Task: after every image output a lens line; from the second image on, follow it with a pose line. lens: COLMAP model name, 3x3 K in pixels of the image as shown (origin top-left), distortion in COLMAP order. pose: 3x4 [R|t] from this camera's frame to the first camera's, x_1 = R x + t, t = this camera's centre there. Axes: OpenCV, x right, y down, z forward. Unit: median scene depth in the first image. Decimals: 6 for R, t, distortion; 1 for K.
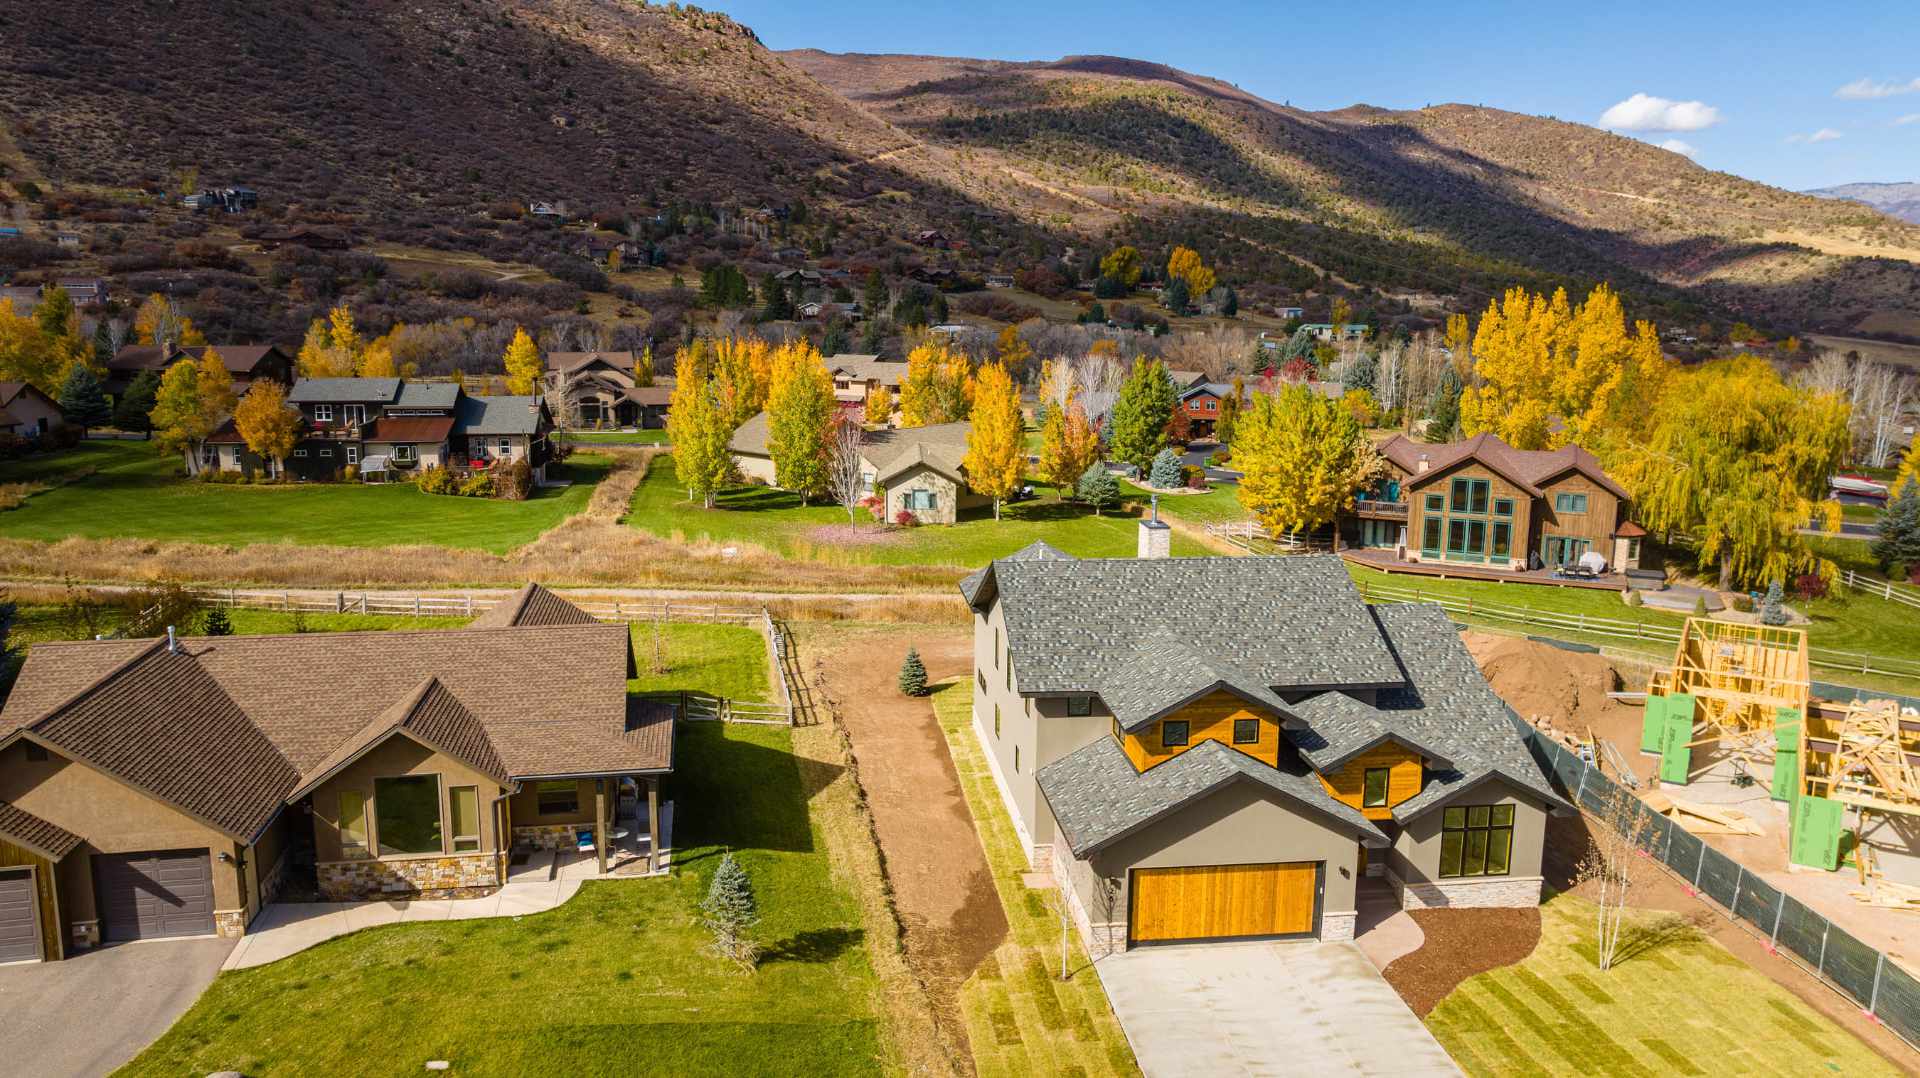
lens RADIAL K [[1352.9, 0, 953.5], [0, 1352.9, 540.2], [0, 0, 1]] dist [-0.036496, 0.030002]
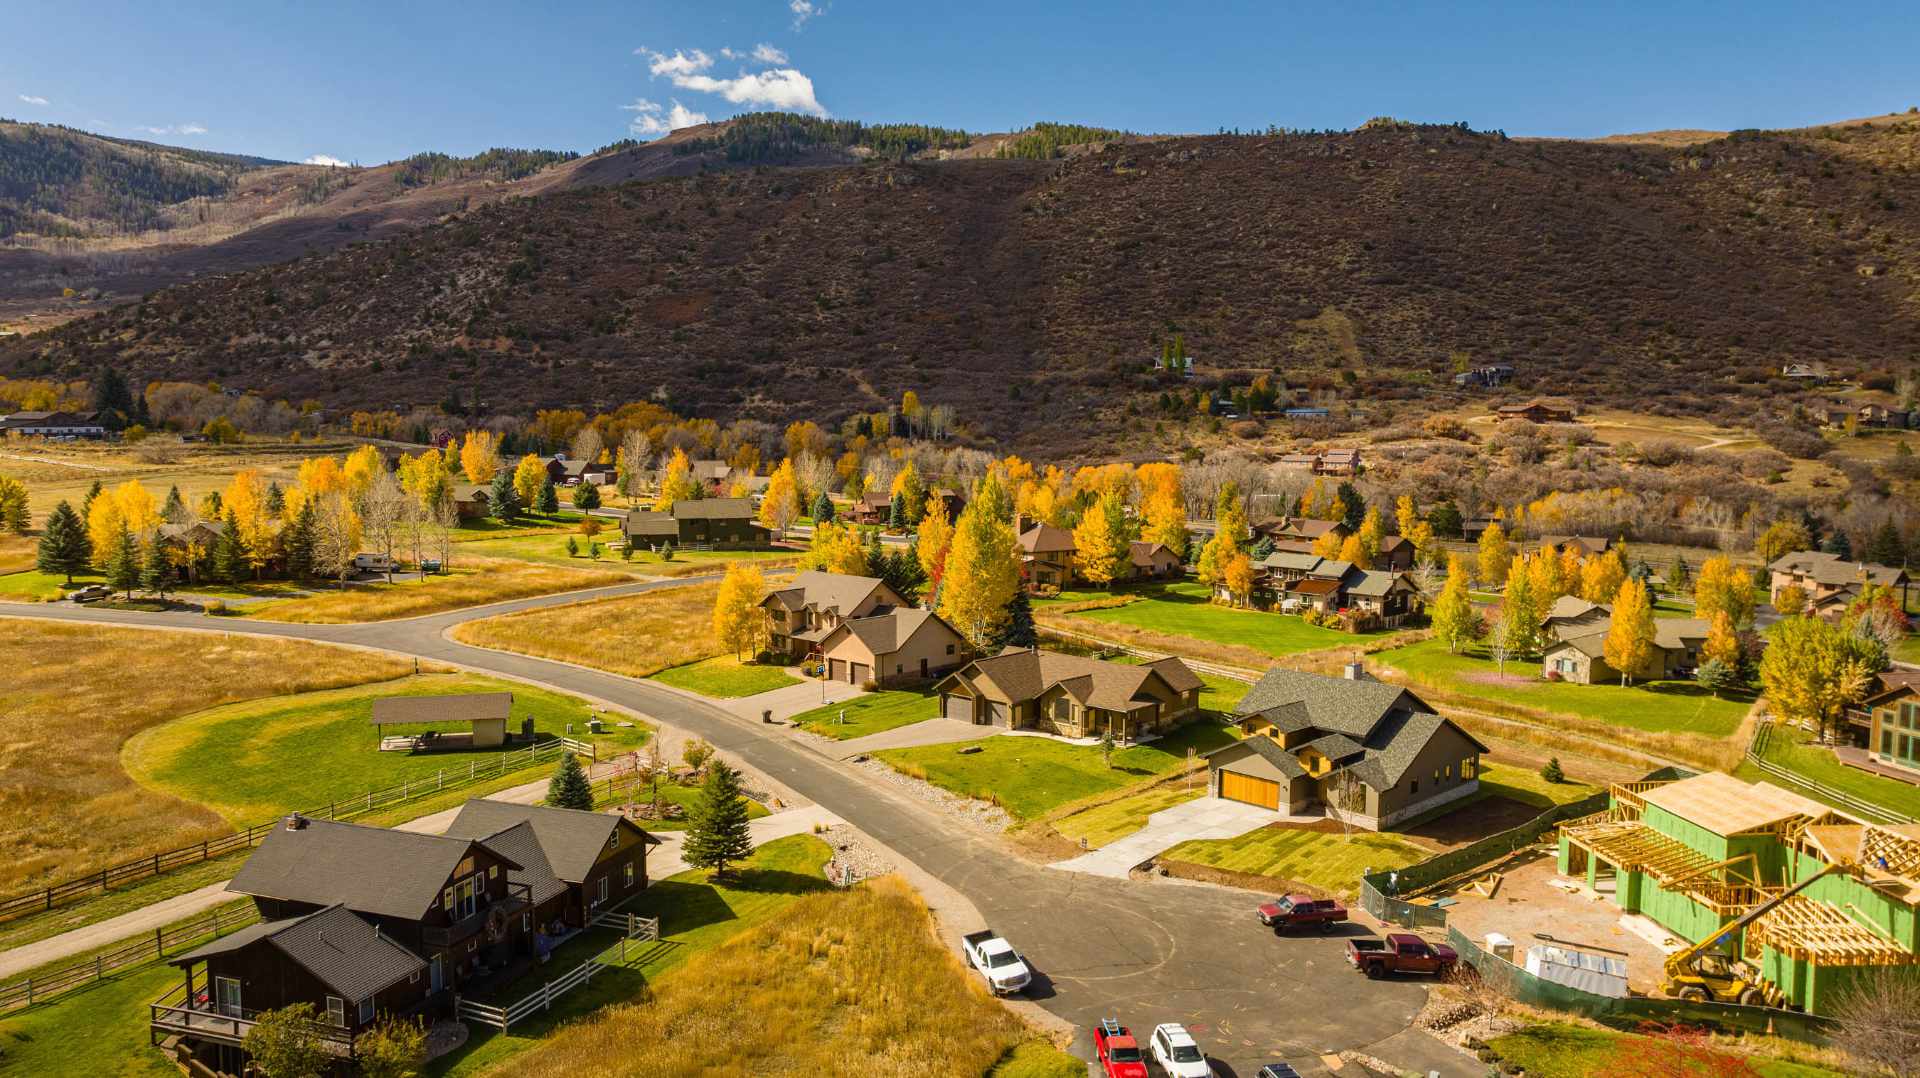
lens RADIAL K [[1352.9, 0, 953.5], [0, 1352.9, 540.2], [0, 0, 1]] dist [-0.036496, 0.030002]
pose [[0.595622, 0.066862, -0.800477, 0.761021], [-0.144911, 0.989124, -0.025206, -0.031120], [0.790086, 0.131011, 0.598833, -0.458606]]
